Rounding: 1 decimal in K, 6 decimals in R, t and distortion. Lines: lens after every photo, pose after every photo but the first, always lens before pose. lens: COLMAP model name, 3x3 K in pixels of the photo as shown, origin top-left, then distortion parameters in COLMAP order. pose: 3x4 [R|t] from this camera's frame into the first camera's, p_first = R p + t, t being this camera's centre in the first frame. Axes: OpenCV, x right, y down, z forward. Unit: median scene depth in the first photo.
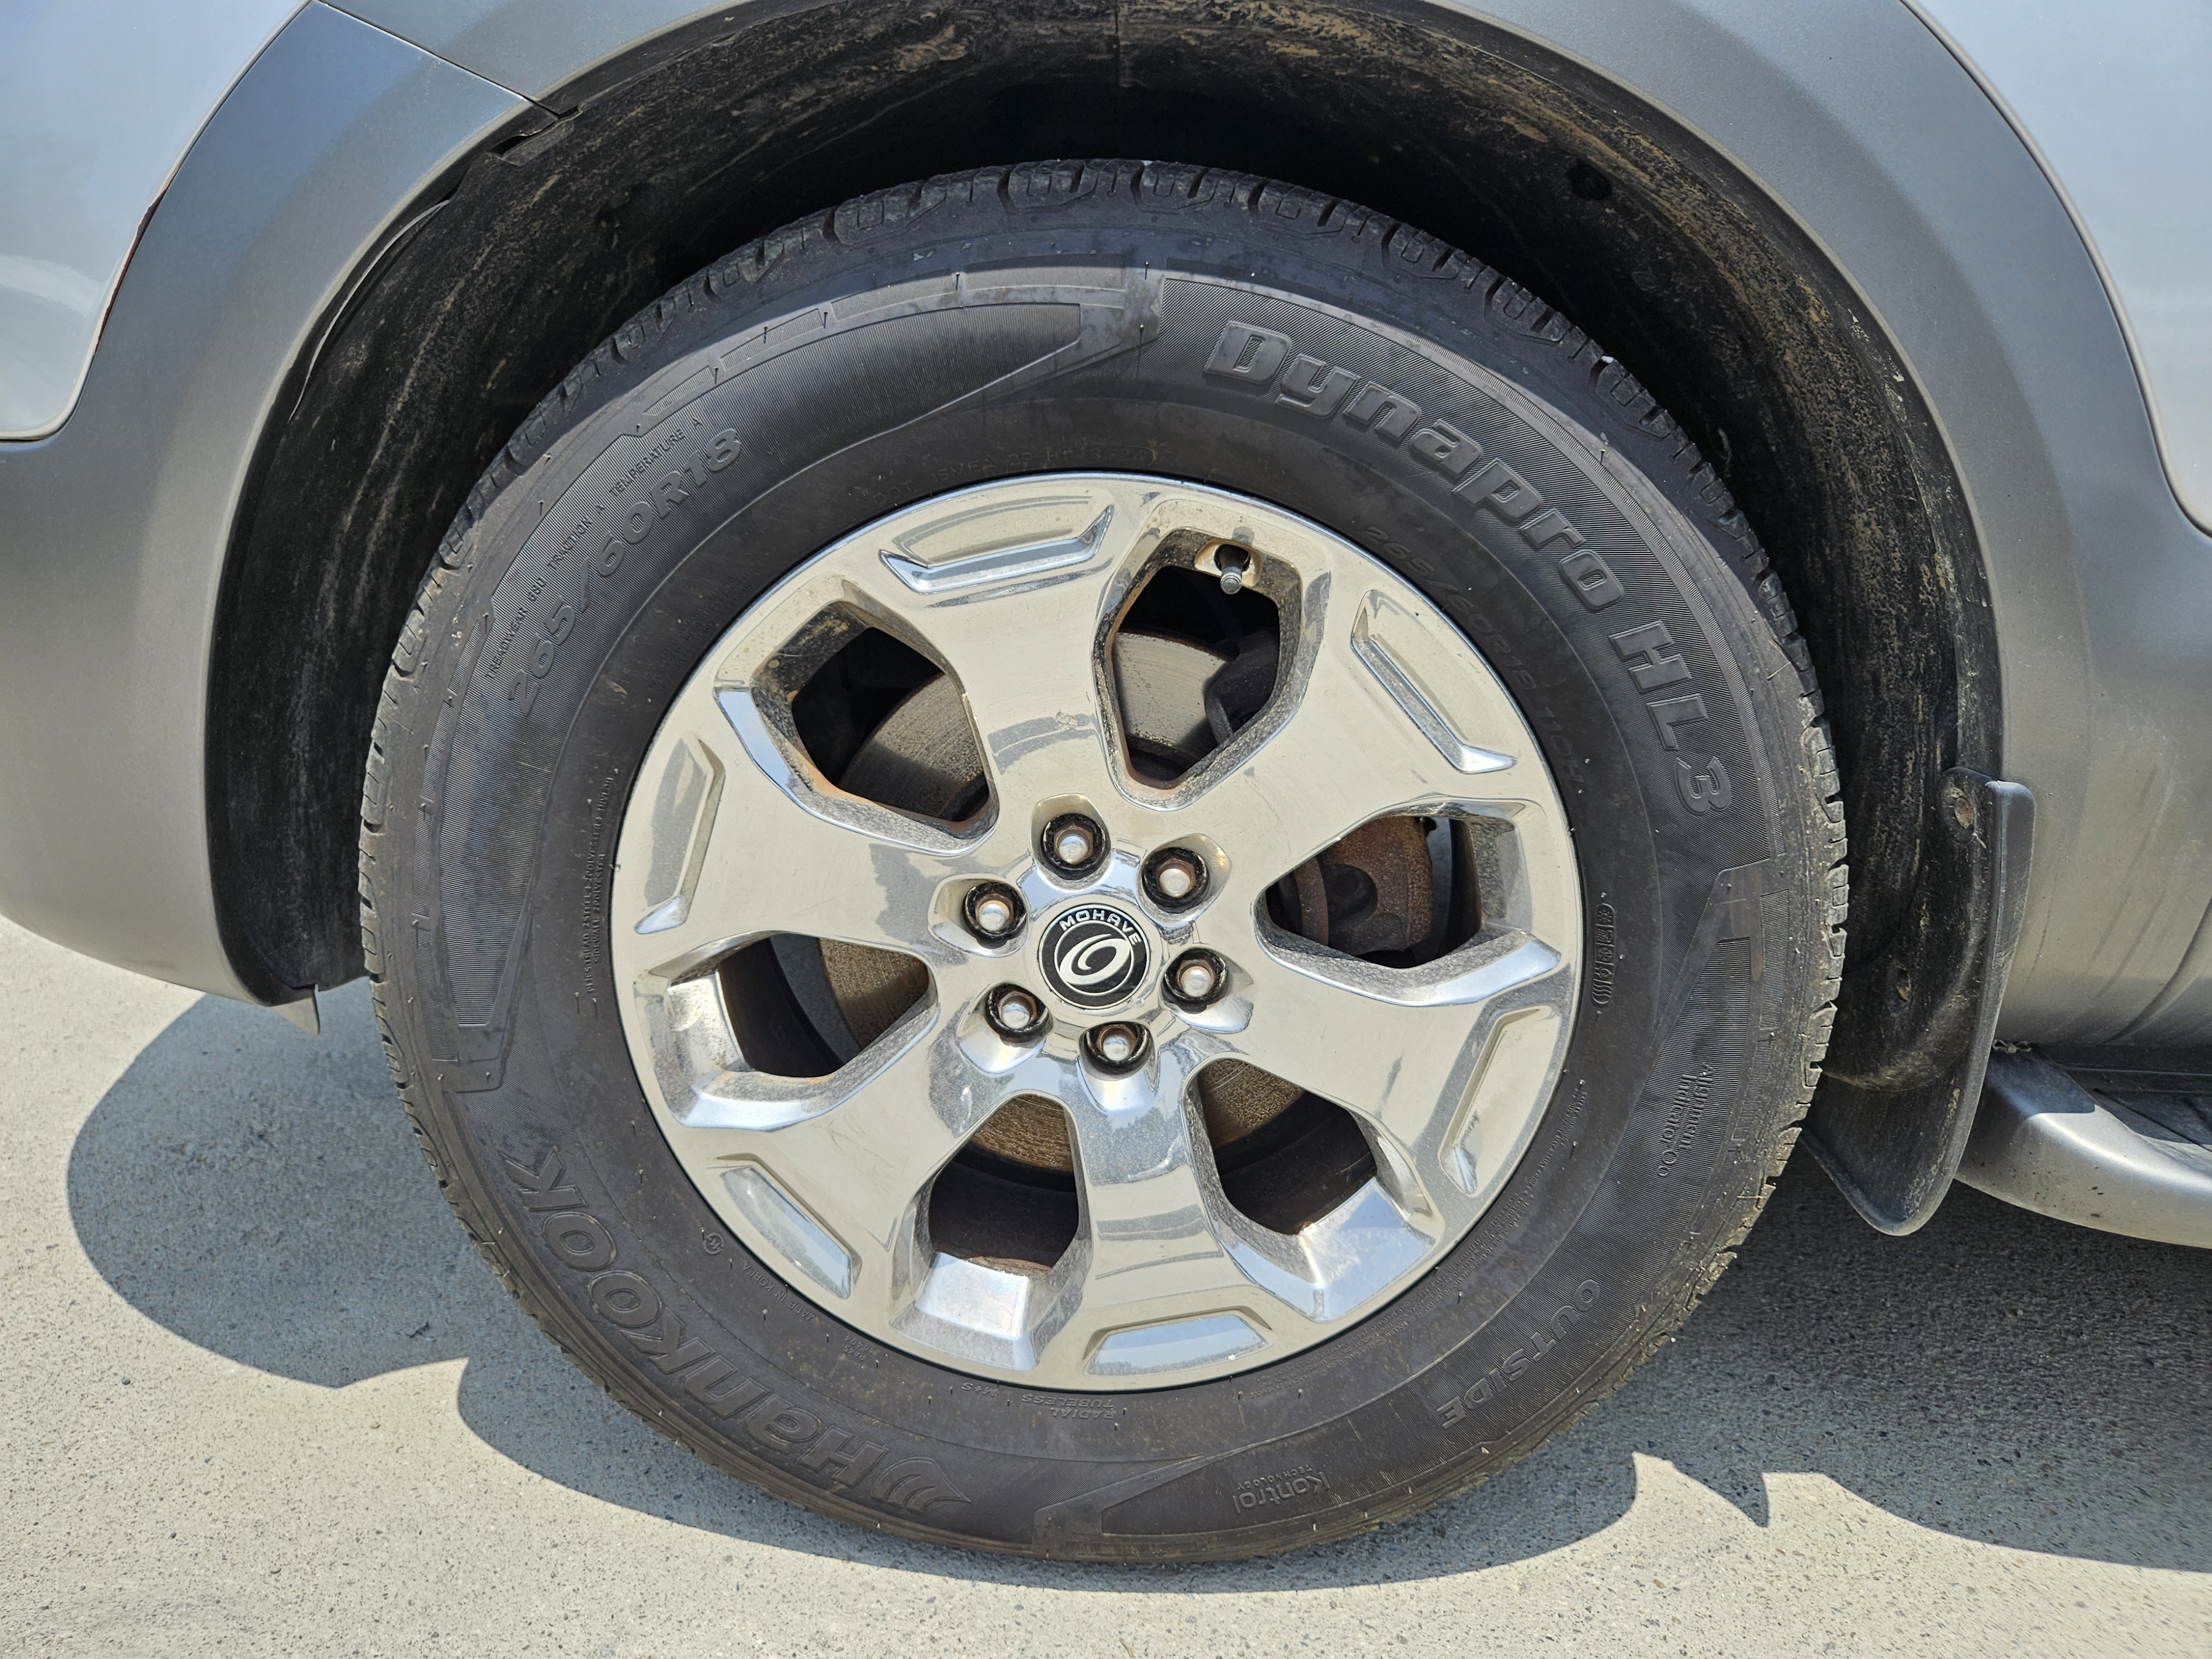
lens RADIAL K [[1510.5, 0, 1066.6], [0, 1510.5, 837.5], [0, 0, 1]] dist [0.030079, -0.028094]
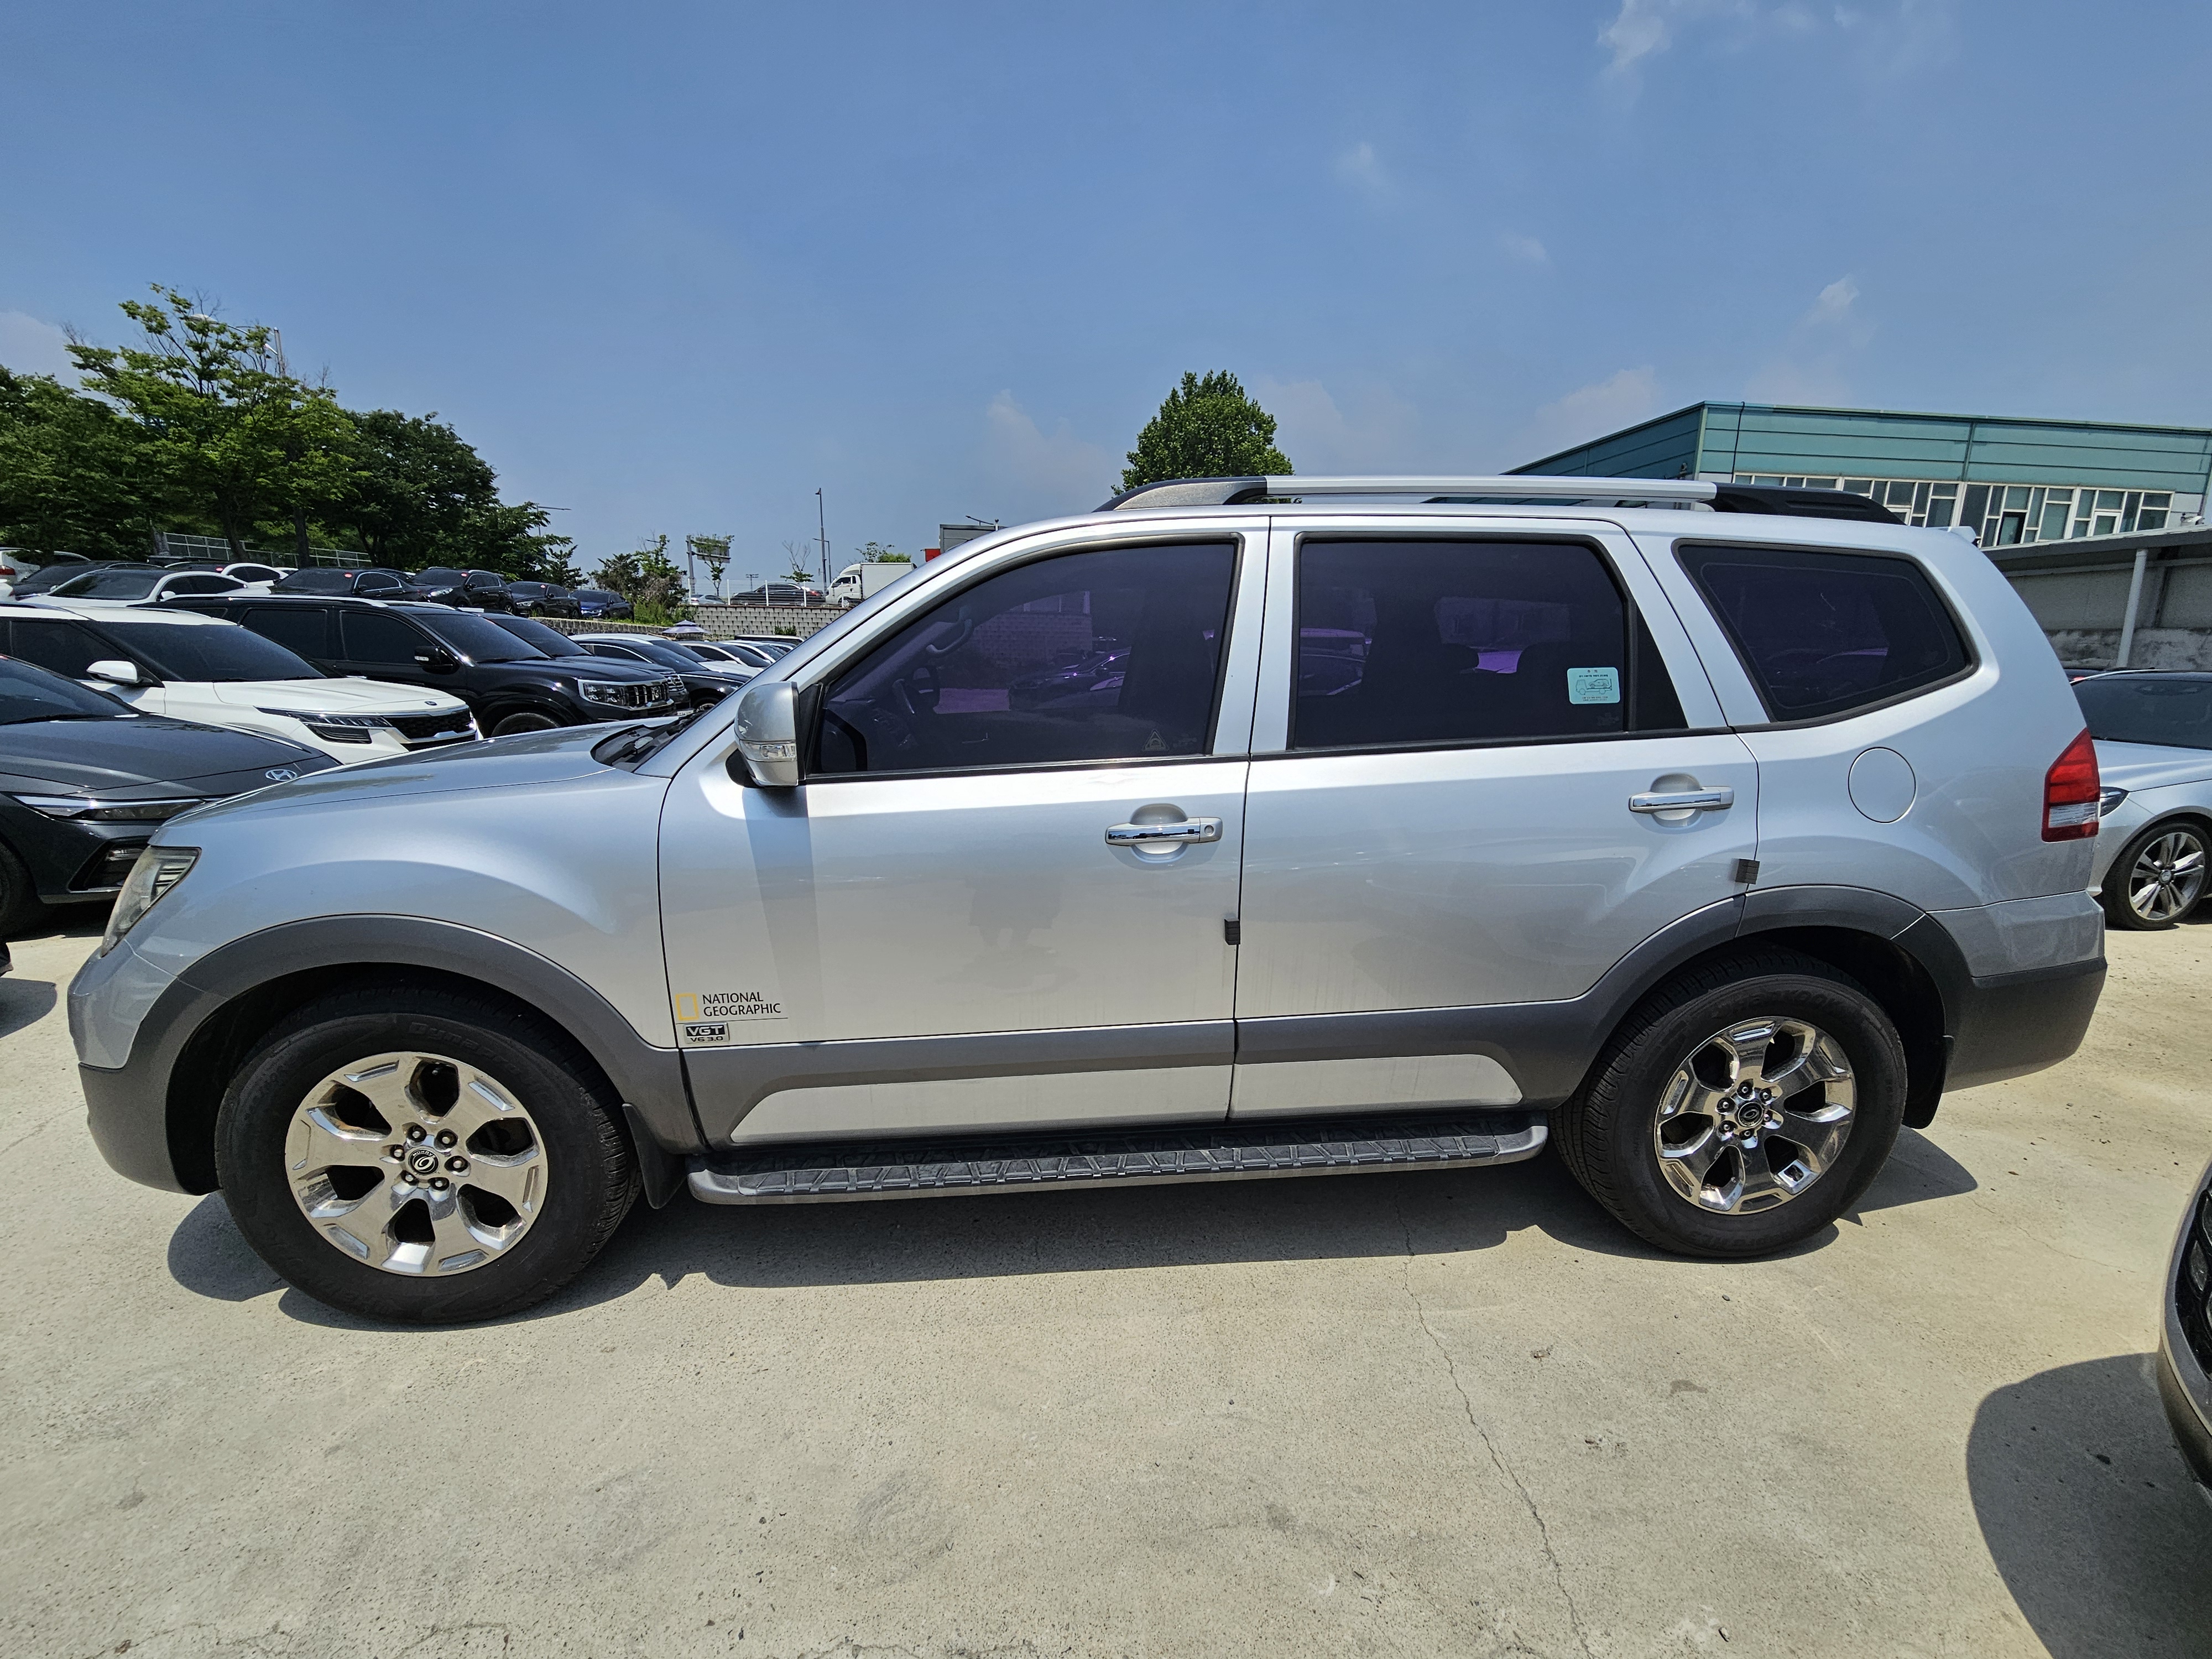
lens RADIAL K [[895.5, 0, 1124.0], [0, 895.5, 844.1], [0, 0, 1]] dist [-0.005463, -0.000029]
pose [[0.990538, -0.068256, 0.119061, 1.596856], [0.078956, 0.993022, -0.087598, -0.393468], [-0.112251, 0.096170, 0.989015, -1.571502]]
